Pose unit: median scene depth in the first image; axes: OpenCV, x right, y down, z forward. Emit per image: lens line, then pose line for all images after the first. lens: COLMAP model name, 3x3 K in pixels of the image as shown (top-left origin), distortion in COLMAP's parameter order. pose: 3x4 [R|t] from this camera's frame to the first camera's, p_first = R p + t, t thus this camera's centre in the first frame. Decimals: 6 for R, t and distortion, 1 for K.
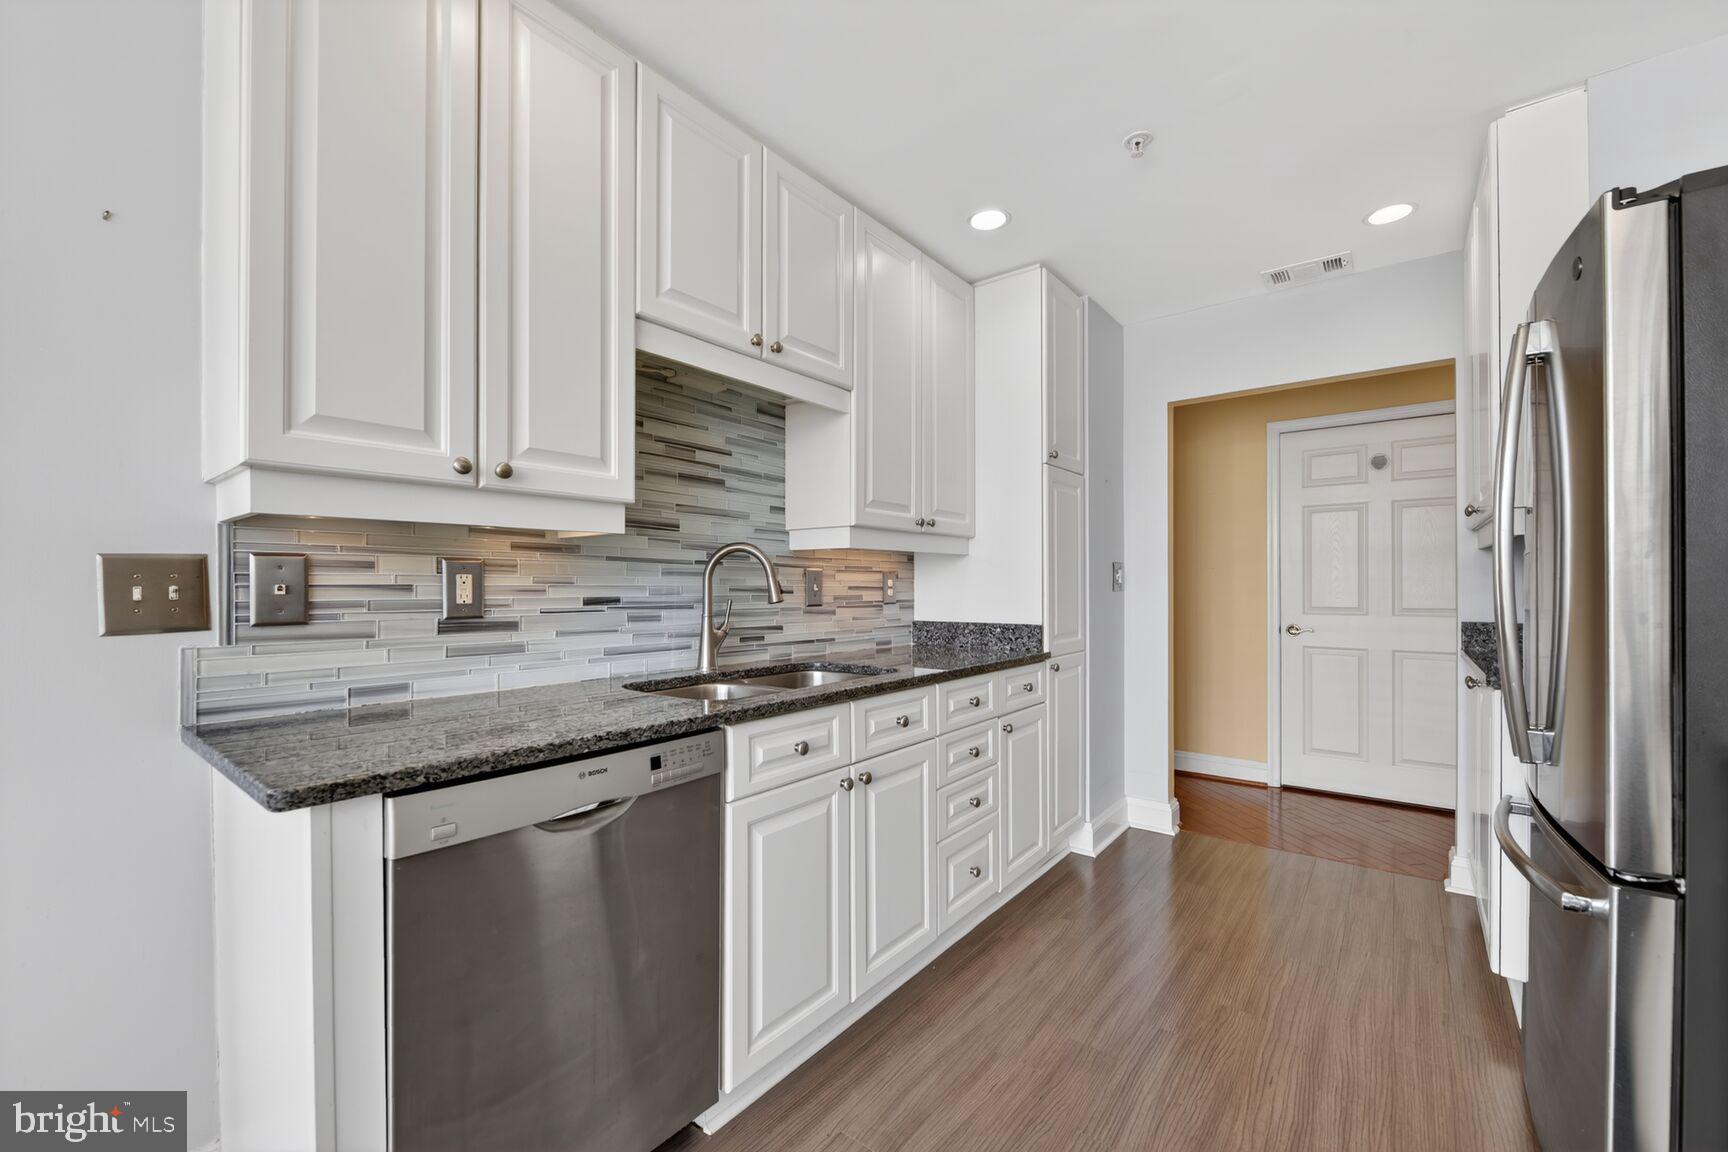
lens RADIAL K [[687.1, 0, 859.5], [0, 687.1, 579.5], [0, 0, 1]] dist [-0.000436, -0.000625]
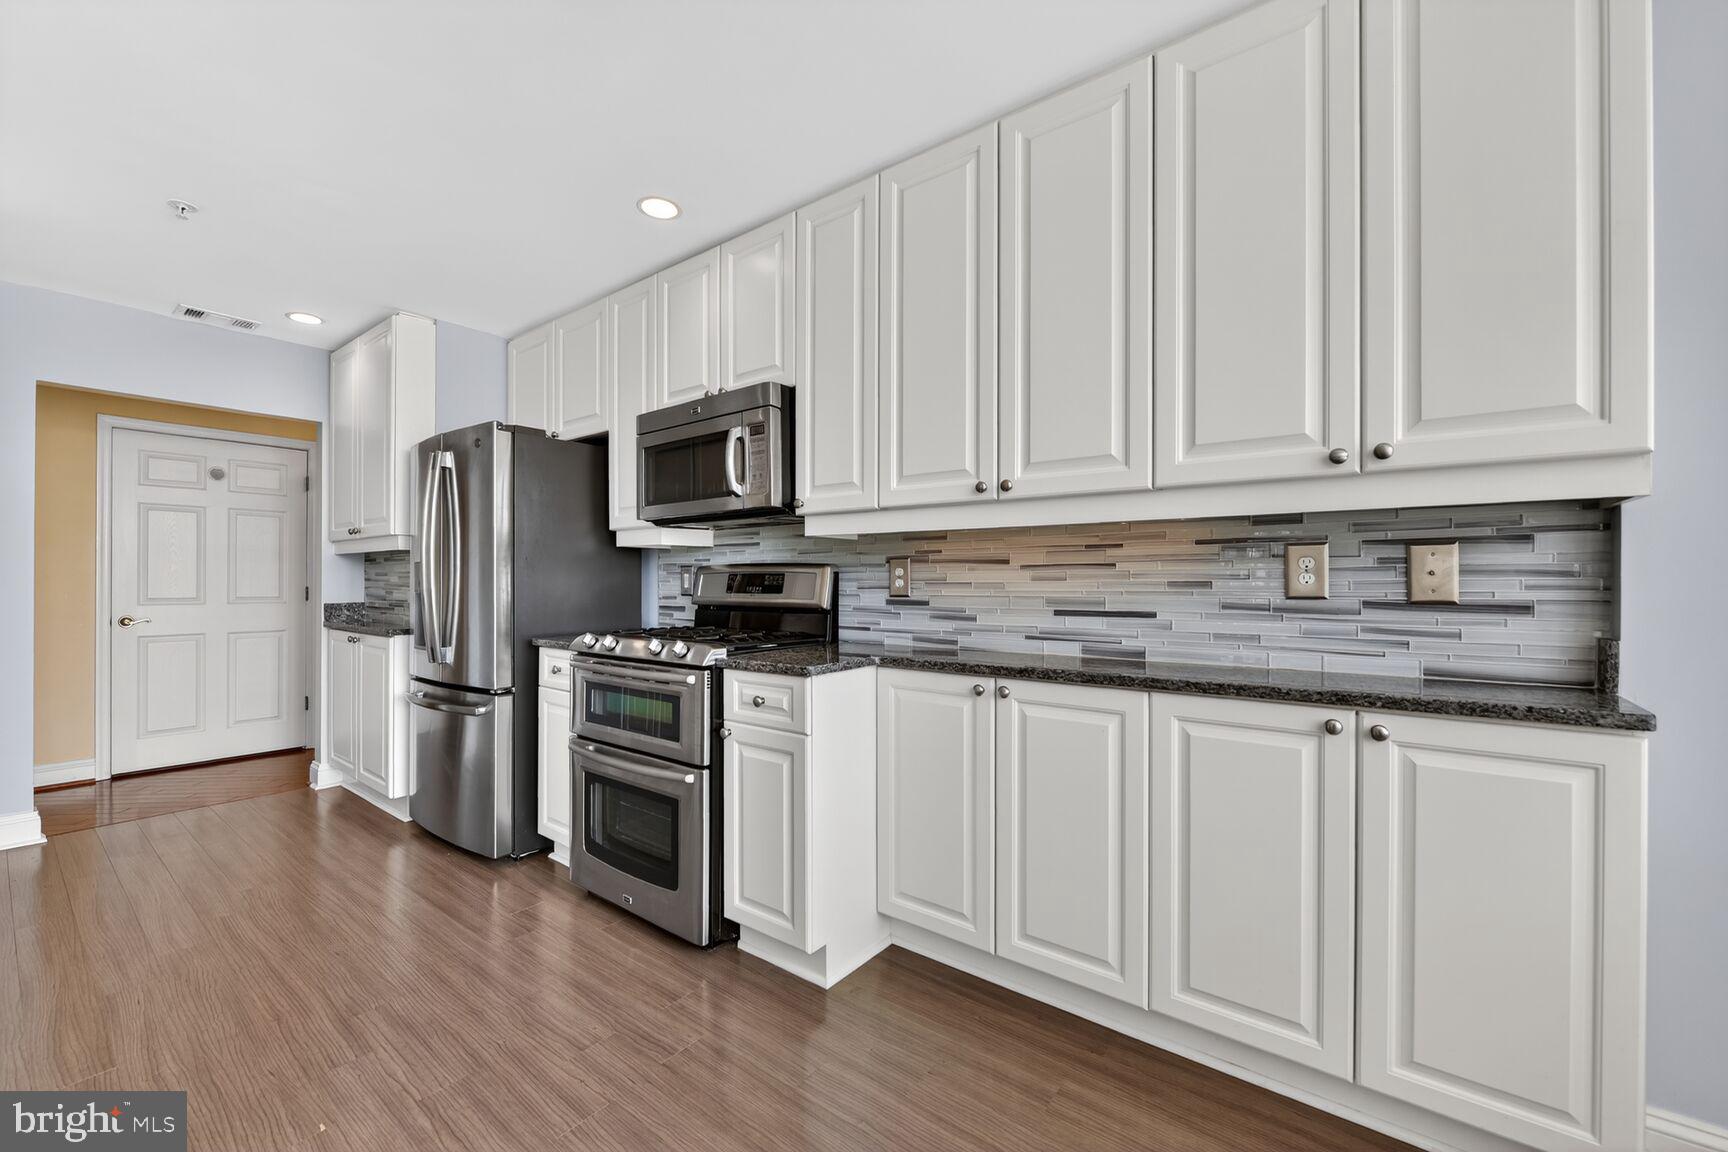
lens RADIAL K [[687.1, 0, 859.5], [0, 687.1, 579.5], [0, 0, 1]] dist [-0.000436, -0.000625]
pose [[-0.009122, 0.001620, 0.999957, -0.425549], [-0.009668, 0.999952, -0.001708, 0.001566], [-0.999912, -0.009683, -0.009106, -0.093540]]
